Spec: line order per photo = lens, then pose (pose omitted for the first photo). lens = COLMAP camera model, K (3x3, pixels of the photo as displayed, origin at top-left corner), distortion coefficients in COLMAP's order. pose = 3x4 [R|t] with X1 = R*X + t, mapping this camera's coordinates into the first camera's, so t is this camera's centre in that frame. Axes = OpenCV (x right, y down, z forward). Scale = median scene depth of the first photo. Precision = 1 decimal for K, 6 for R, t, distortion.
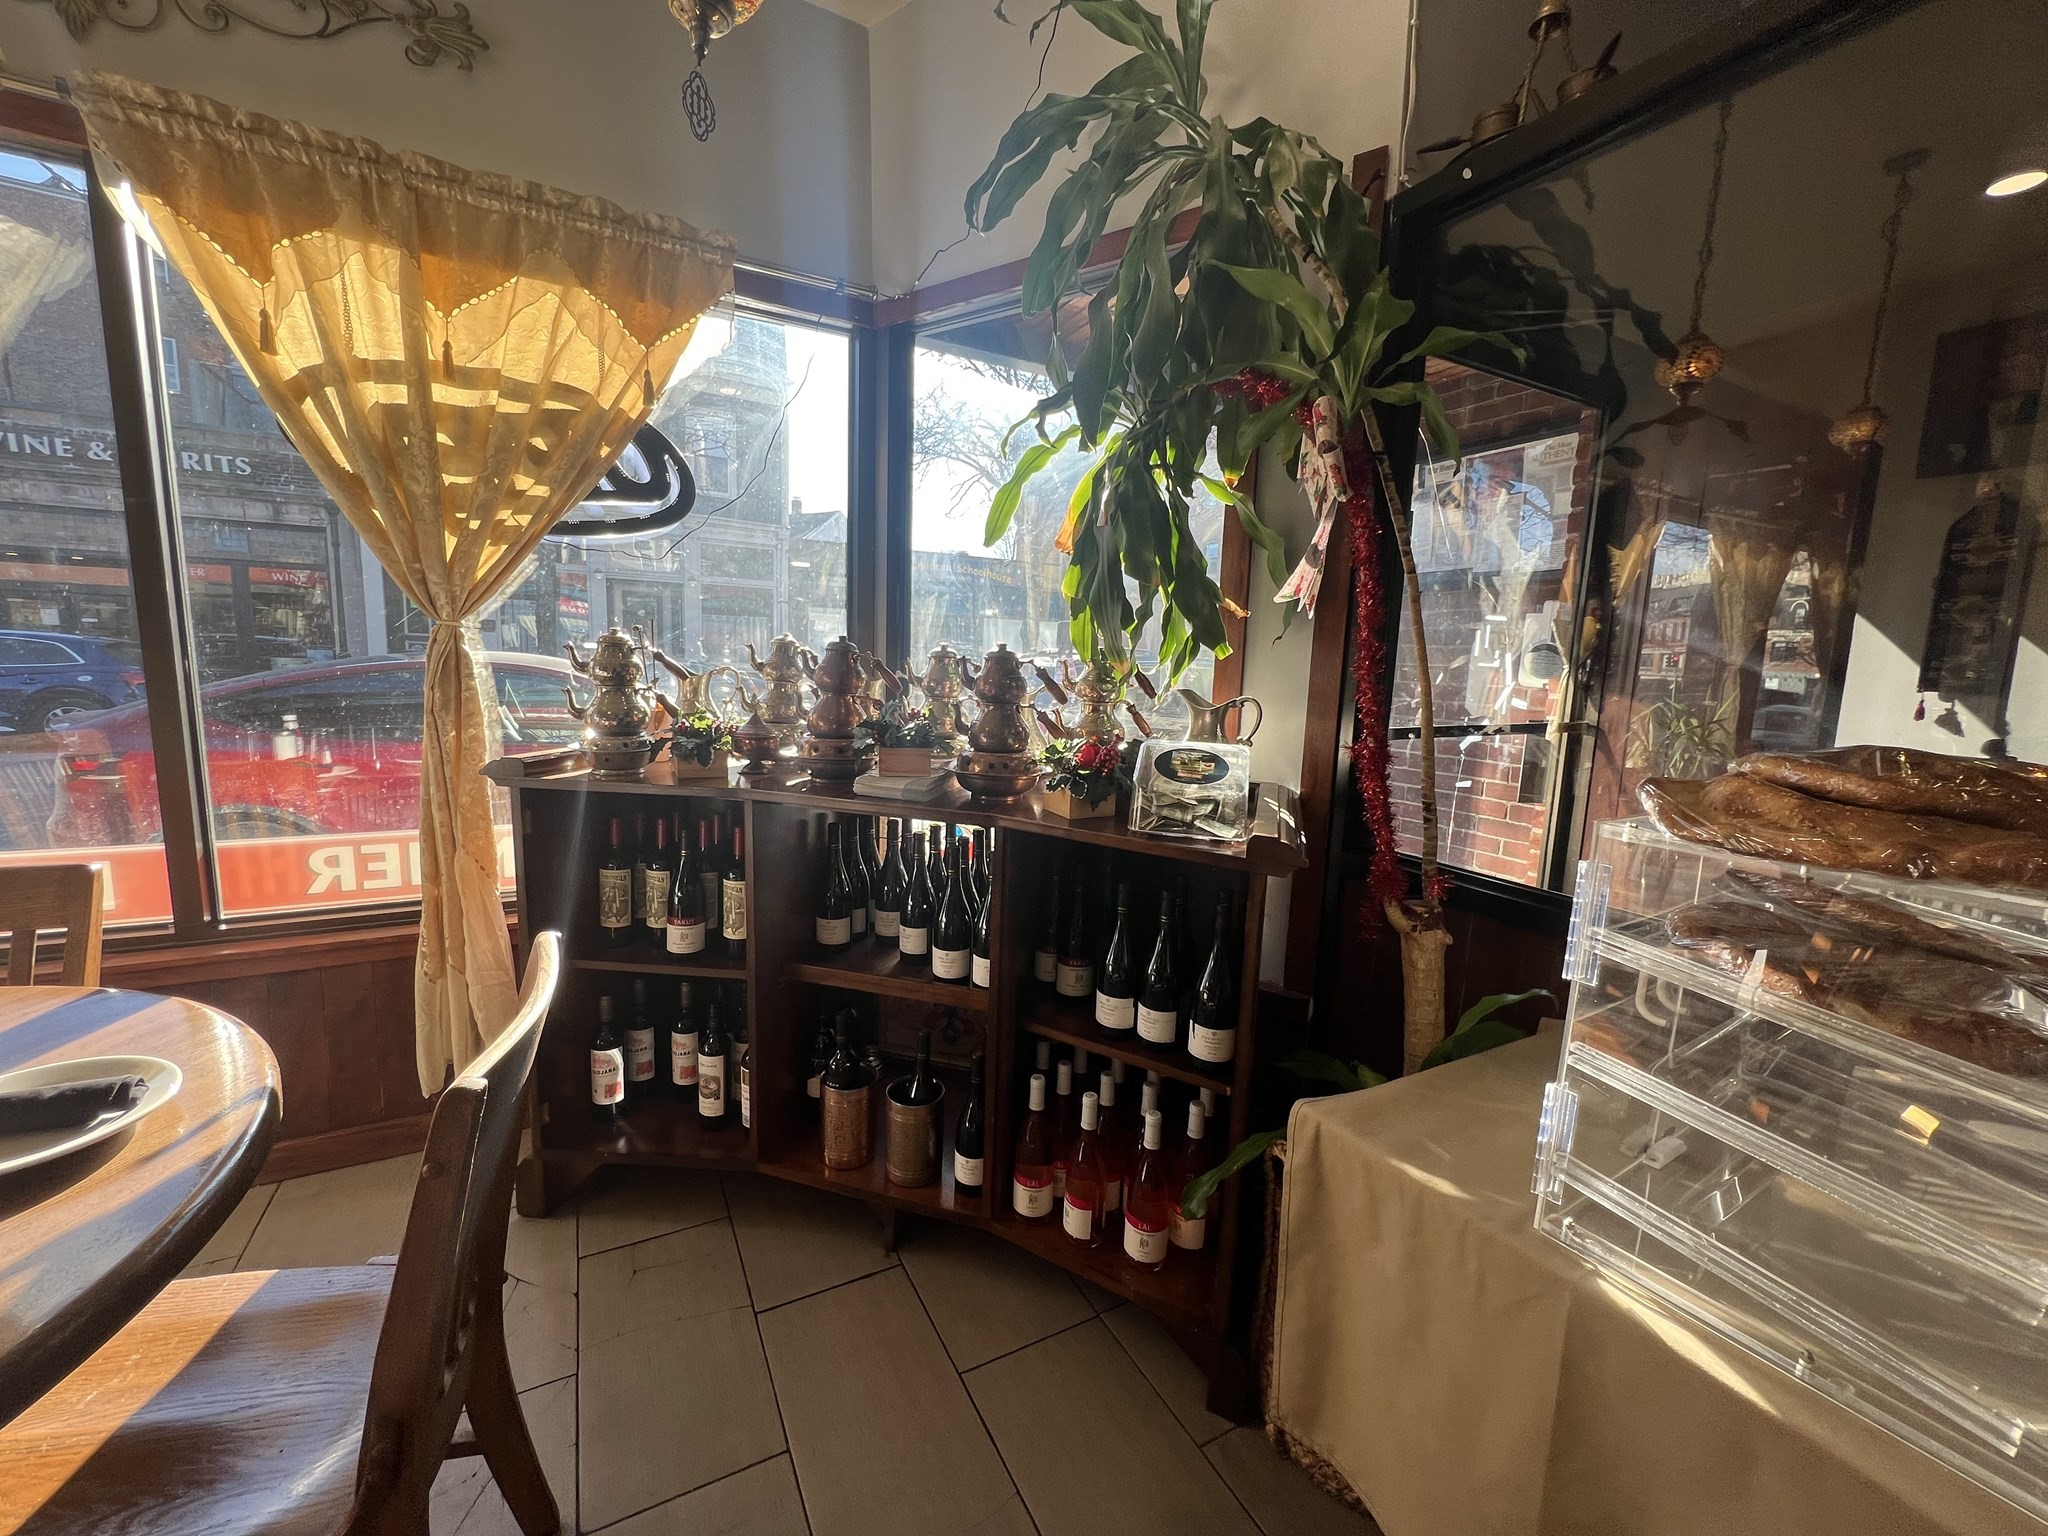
lens RADIAL K [[819.4, 0, 1023.1], [0, 819.4, 772.5], [0, 0, 1]] dist [0.001771, 0.000373]
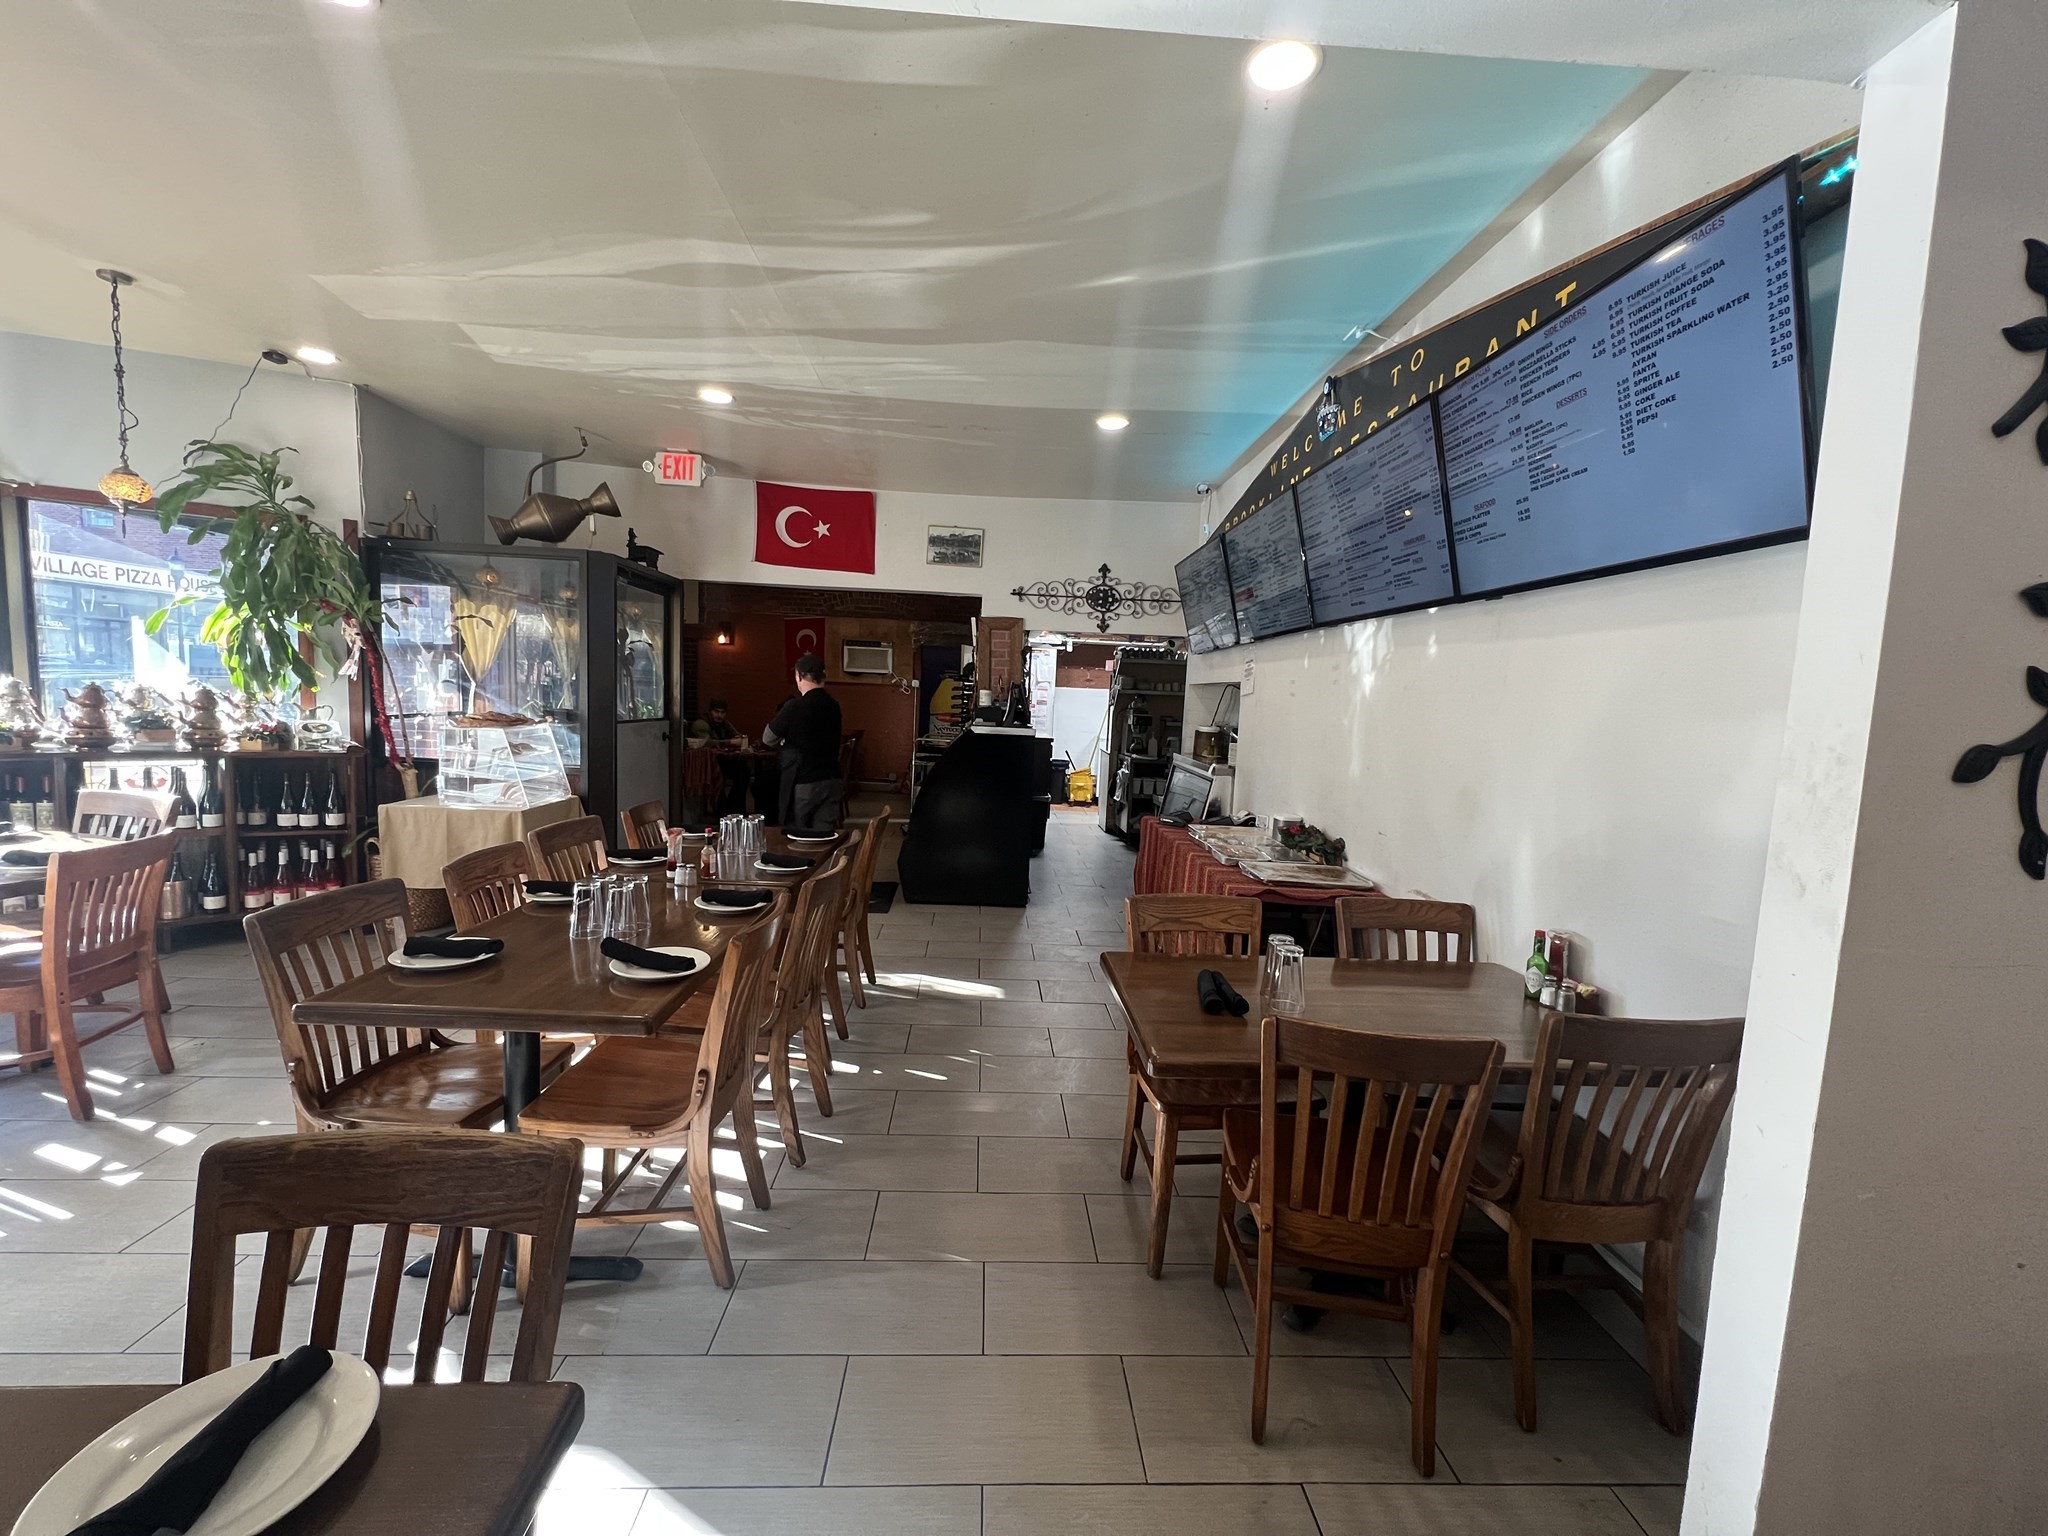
lens RADIAL K [[819.4, 0, 1023.1], [0, 819.4, 772.5], [0, 0, 1]] dist [0.001771, 0.000373]
pose [[0.434935, -0.101103, 0.894768, -1.214931], [0.098229, 0.993074, 0.064463, 0.190037], [-0.895088, 0.059855, 0.441854, -2.339759]]
